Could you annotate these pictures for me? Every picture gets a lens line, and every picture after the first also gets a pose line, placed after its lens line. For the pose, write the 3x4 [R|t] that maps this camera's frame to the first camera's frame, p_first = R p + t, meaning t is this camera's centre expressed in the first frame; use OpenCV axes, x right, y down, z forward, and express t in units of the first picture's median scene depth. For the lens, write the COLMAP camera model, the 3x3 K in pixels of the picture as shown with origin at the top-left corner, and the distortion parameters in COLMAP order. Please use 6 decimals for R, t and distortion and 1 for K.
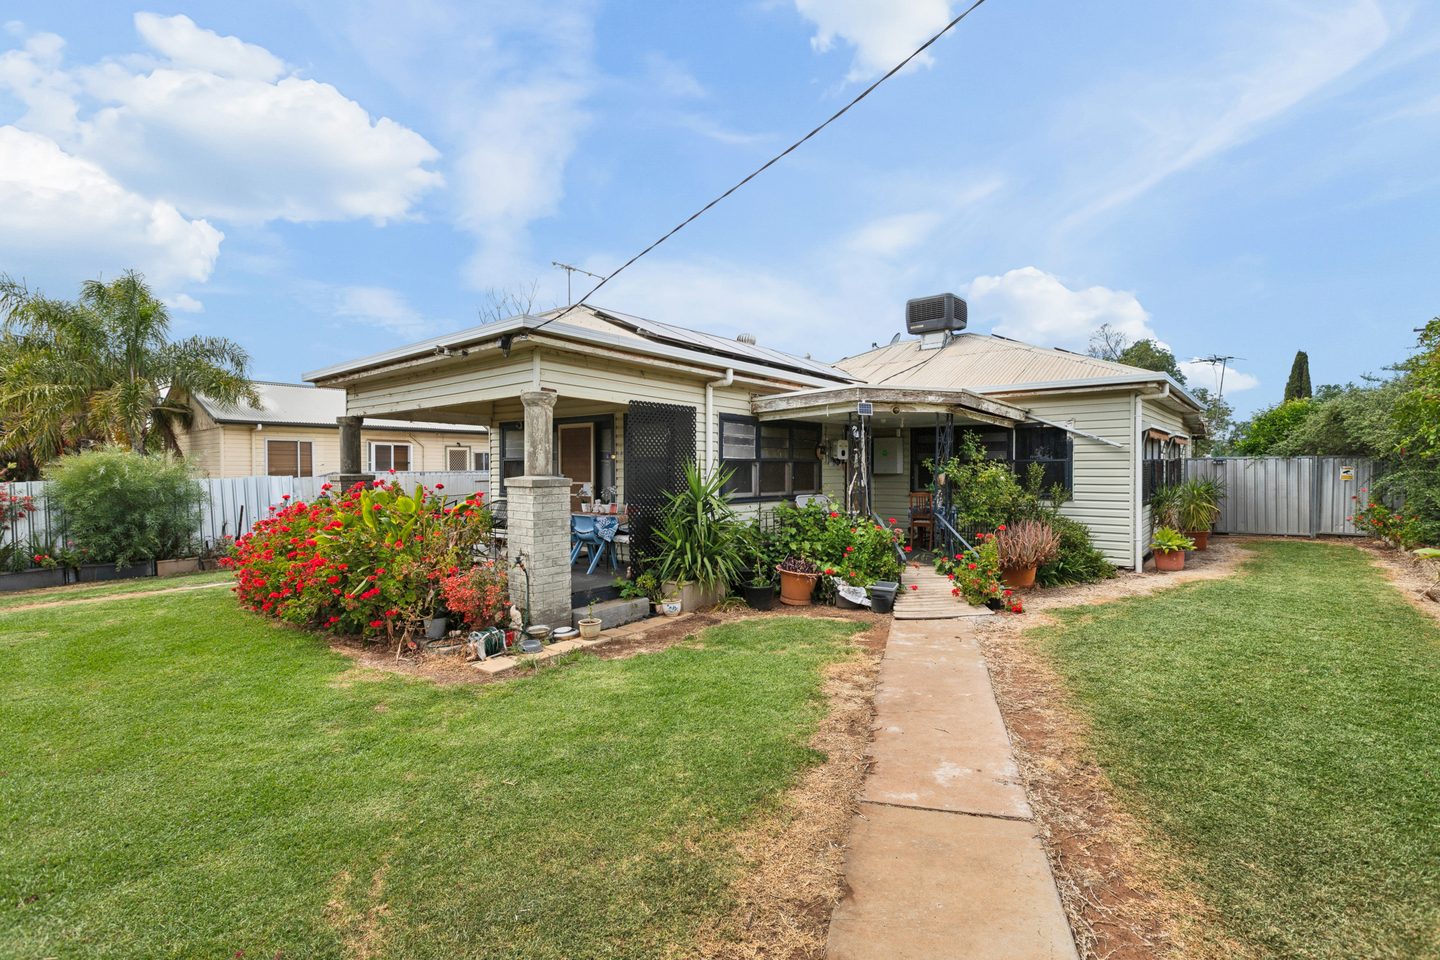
lens RADIAL K [[652.6, 0, 722.0], [0, 652.6, 478.3], [0, 0, 1]] dist [0.002424, -0.000282]
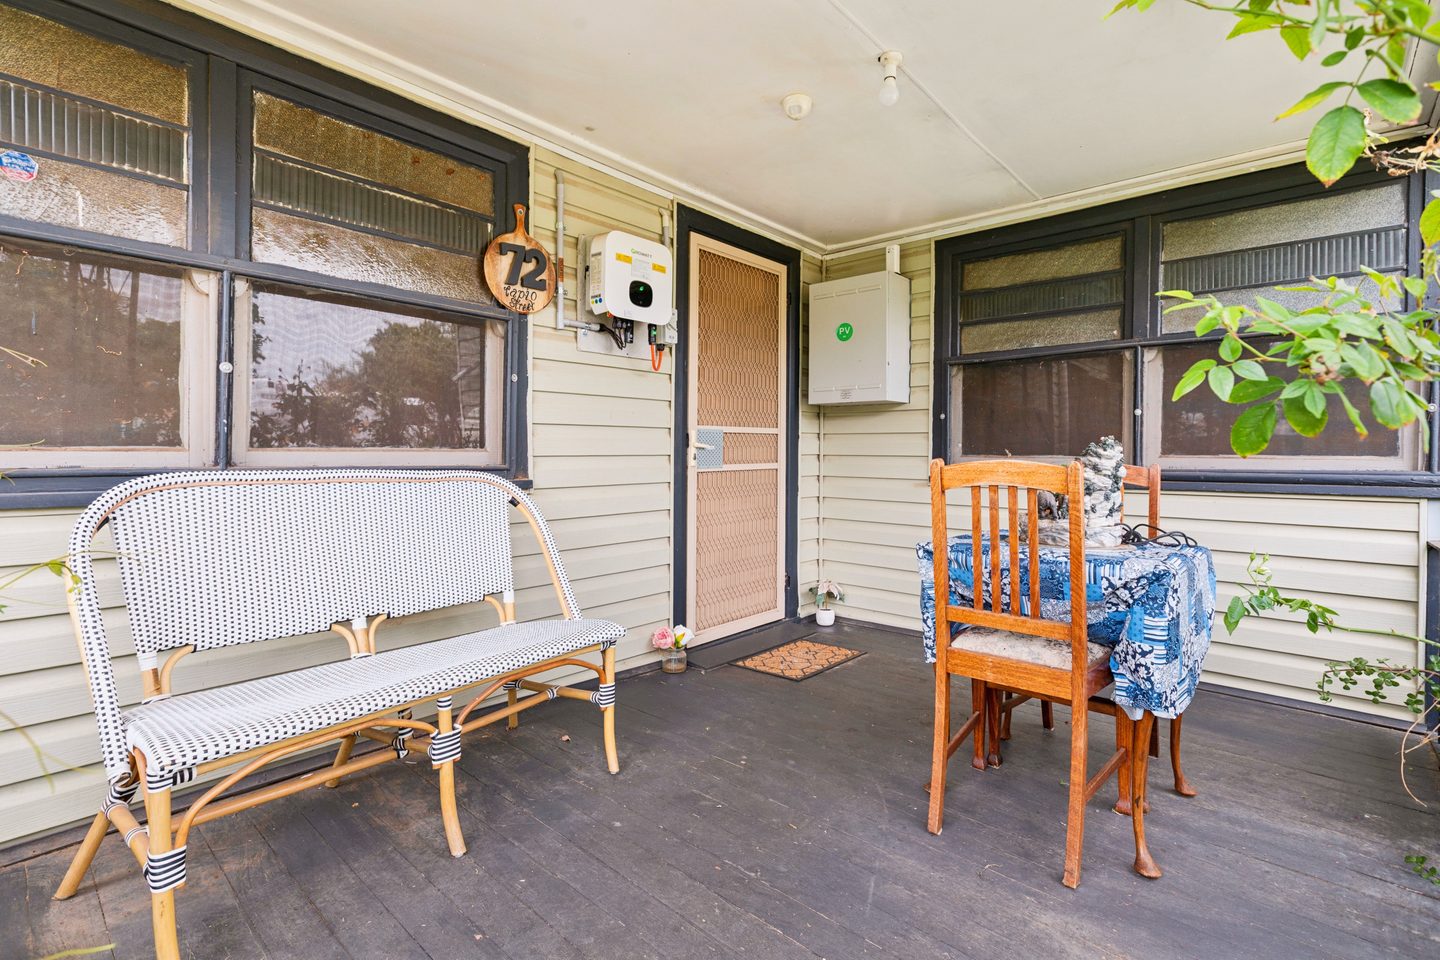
lens RADIAL K [[659.2, 0, 720.6], [0, 659.2, 461.1], [0, 0, 1]] dist [0.002132, 0.000127]
pose [[0.999365, 0.004984, -0.035269, 0.215764], [-0.004769, 0.999970, 0.006171, 0.018454], [0.035299, -0.005999, 0.999359, 0.742125]]
